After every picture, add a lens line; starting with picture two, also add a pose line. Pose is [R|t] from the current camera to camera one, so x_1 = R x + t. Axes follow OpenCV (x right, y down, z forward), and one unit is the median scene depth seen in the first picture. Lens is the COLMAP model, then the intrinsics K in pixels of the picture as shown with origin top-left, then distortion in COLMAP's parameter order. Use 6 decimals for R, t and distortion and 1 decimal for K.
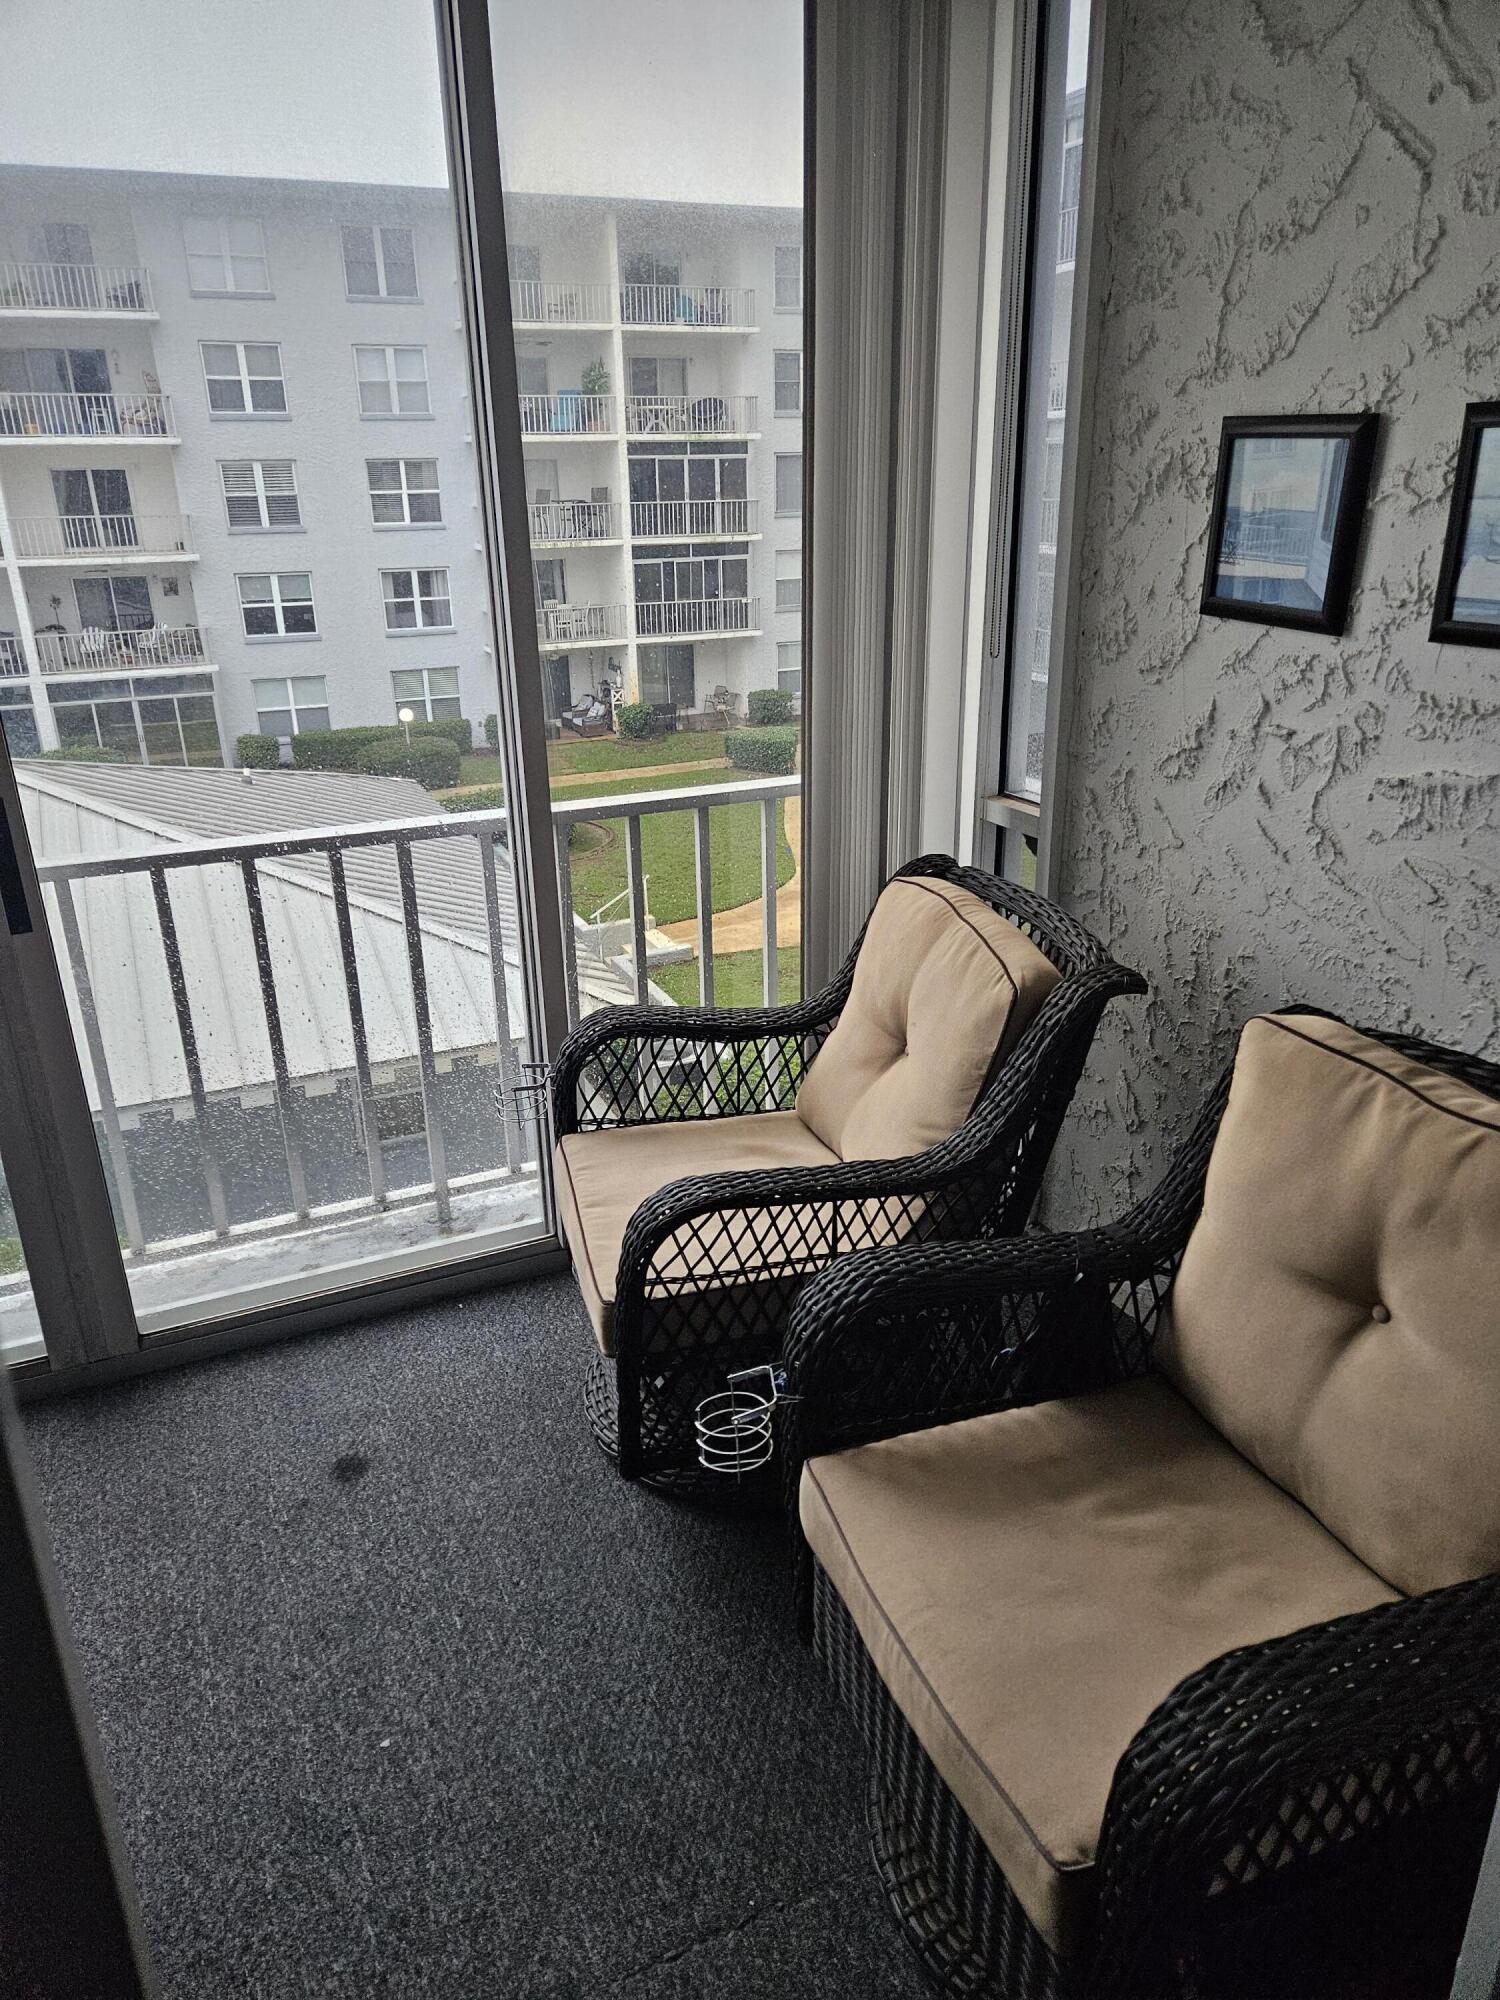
lens RADIAL K [[1321.7, 0, 754.3], [0, 1321.7, 1009.4], [0, 0, 1]] dist [0.063158, -0.060404]
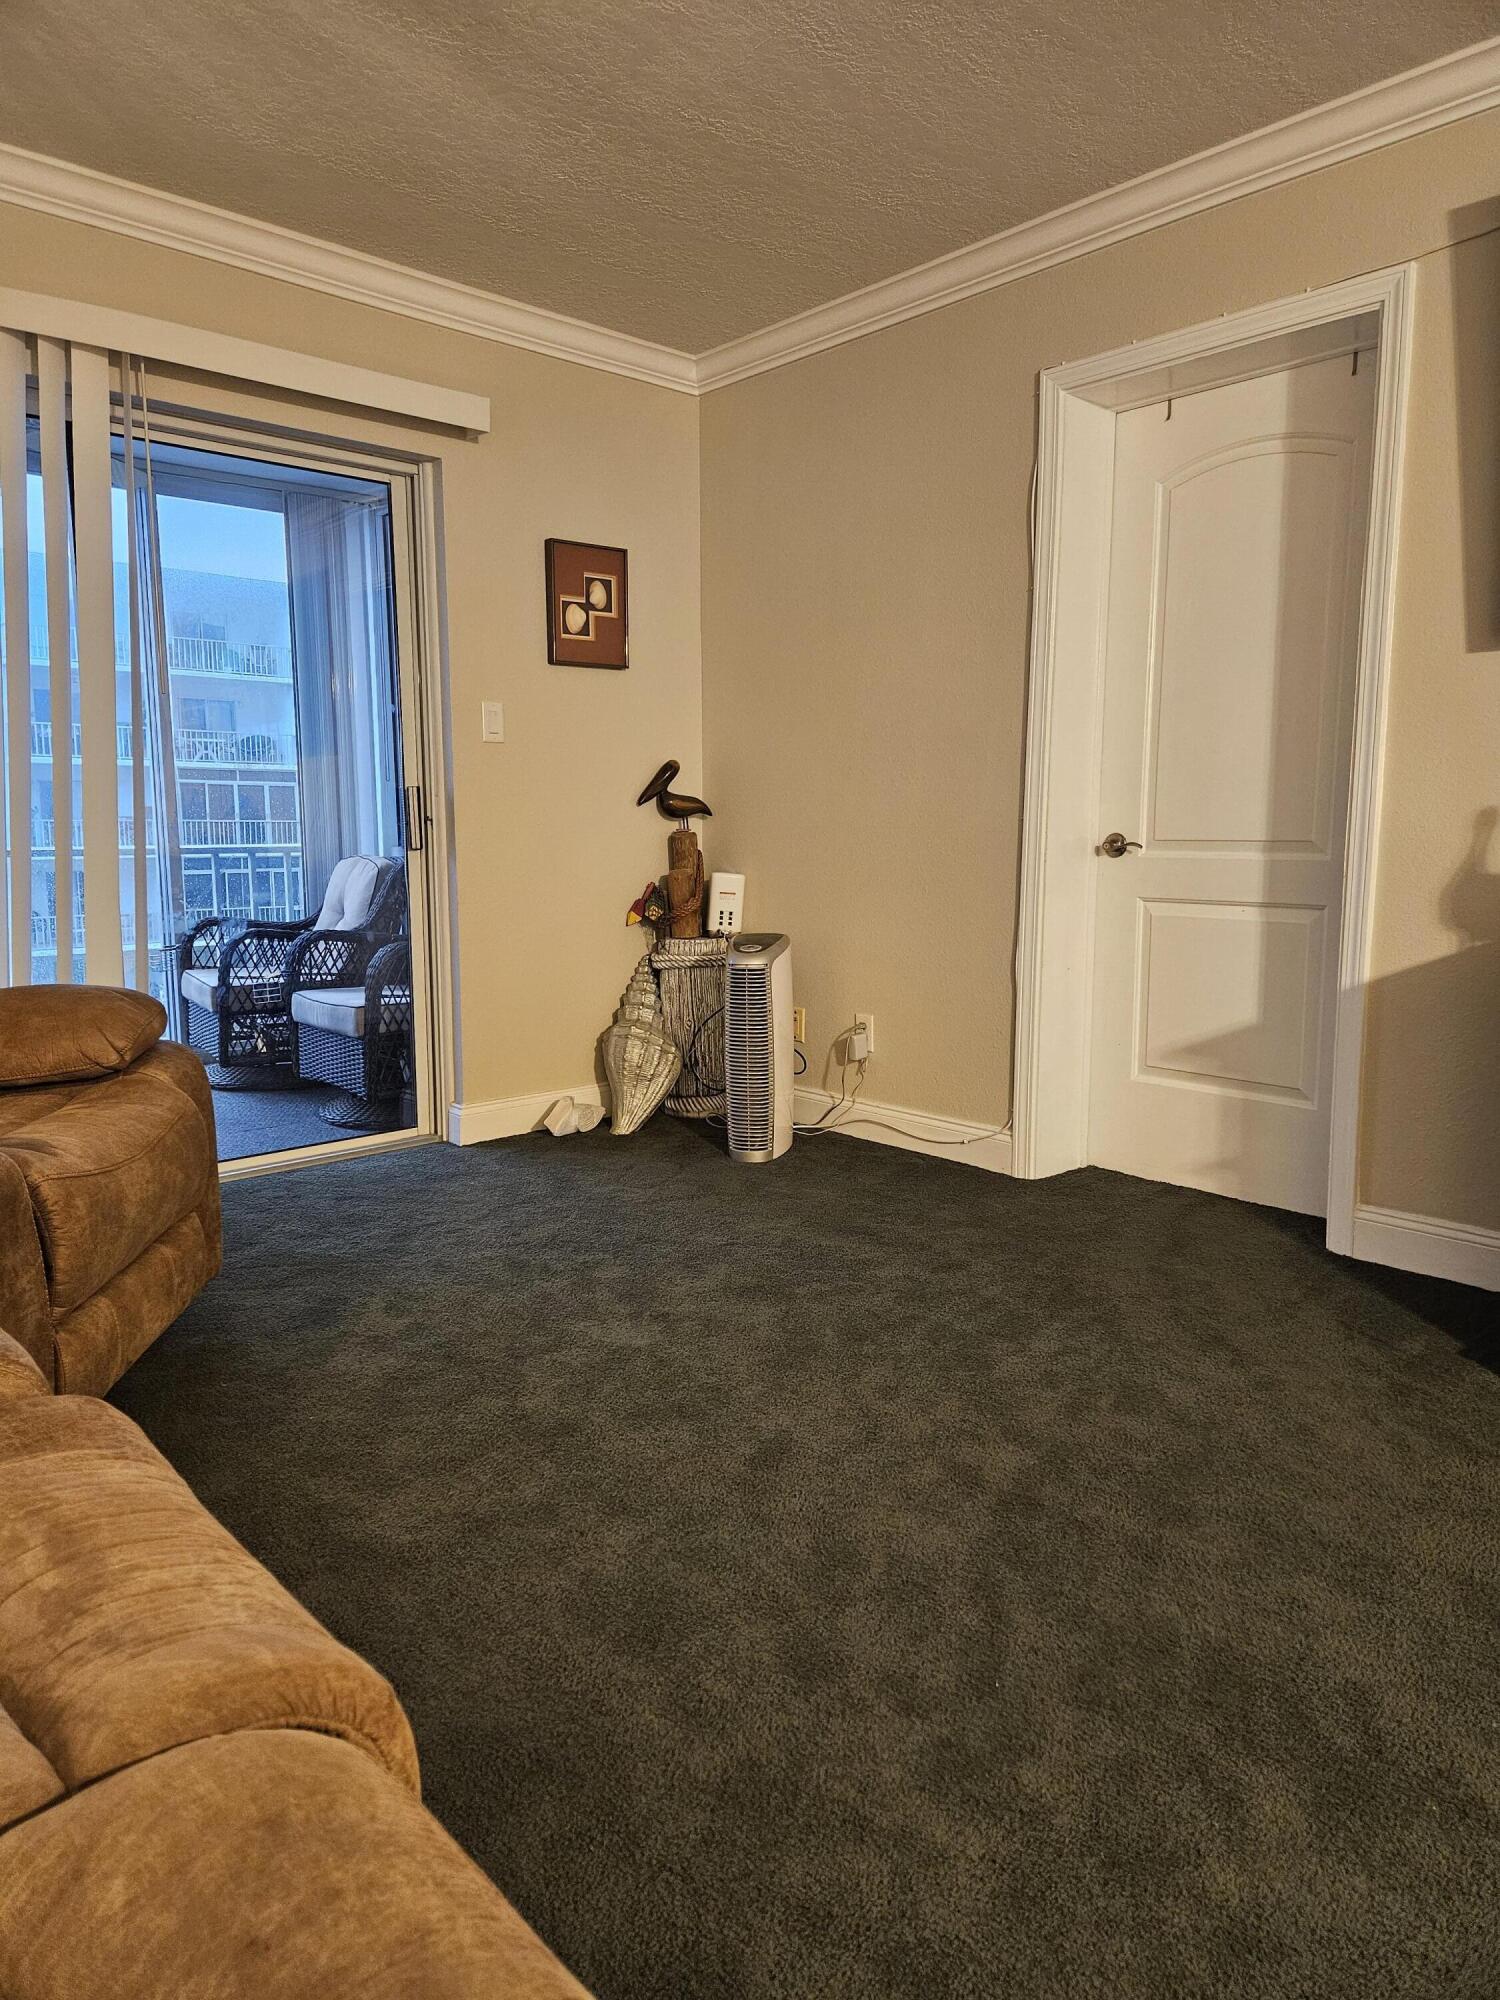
lens RADIAL K [[1321.7, 0, 754.3], [0, 1321.7, 1009.4], [0, 0, 1]] dist [0.063158, -0.060404]
pose [[0.949001, -0.026555, 0.314152, 0.003606], [0.100639, 0.969831, -0.222036, 0.050694], [-0.298778, 0.242328, 0.923043, -0.089020]]
